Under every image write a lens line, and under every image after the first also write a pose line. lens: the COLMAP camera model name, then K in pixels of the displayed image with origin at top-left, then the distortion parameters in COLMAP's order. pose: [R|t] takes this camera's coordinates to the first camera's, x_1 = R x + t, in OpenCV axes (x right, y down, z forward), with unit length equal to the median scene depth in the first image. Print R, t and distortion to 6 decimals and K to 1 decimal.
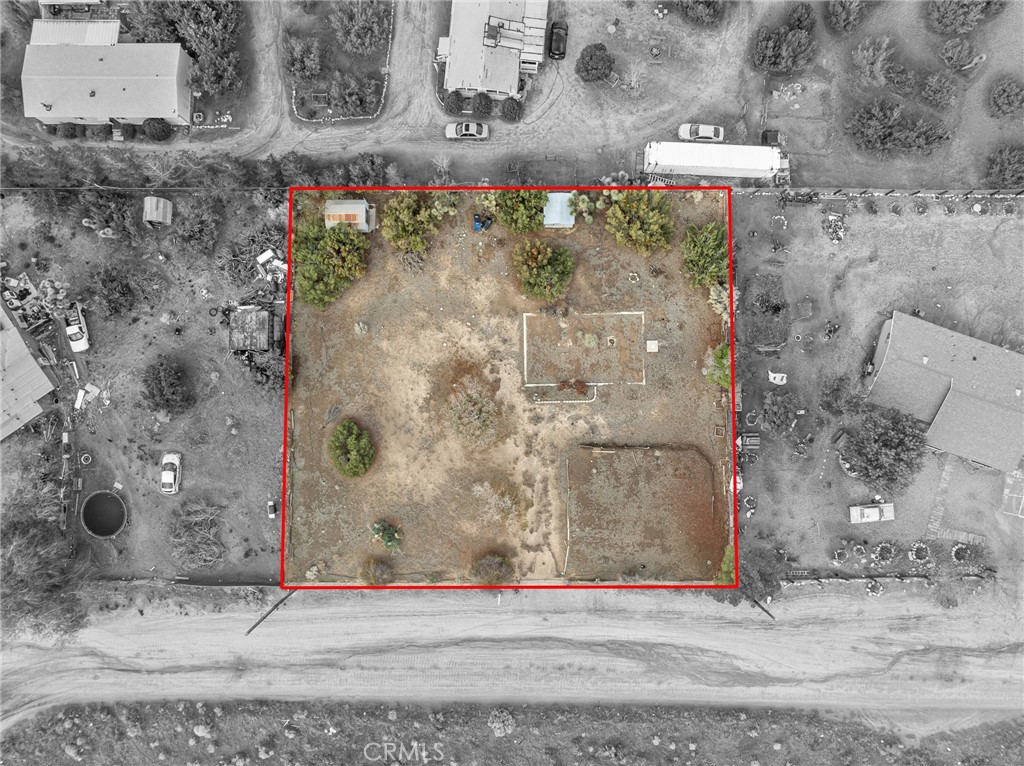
lens RADIAL K [[729.5, 0, 512.0], [0, 729.5, 383.0], [0, 0, 1]] dist [-0.037587, 0.001563]
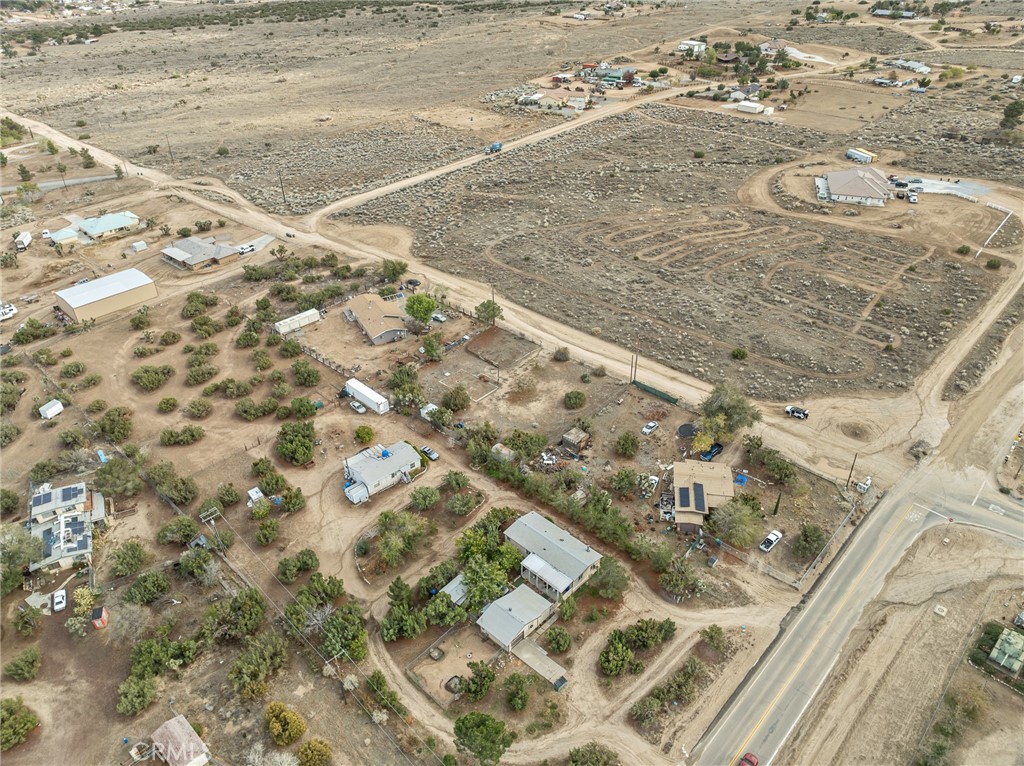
lens RADIAL K [[729.5, 0, 512.0], [0, 729.5, 383.0], [0, 0, 1]] dist [-0.037587, 0.001563]
pose [[-0.727340, -0.362393, 0.582793, -1.329453], [0.686275, -0.386143, 0.616376, -1.360240], [0.001671, 0.848272, 0.529558, -0.210330]]
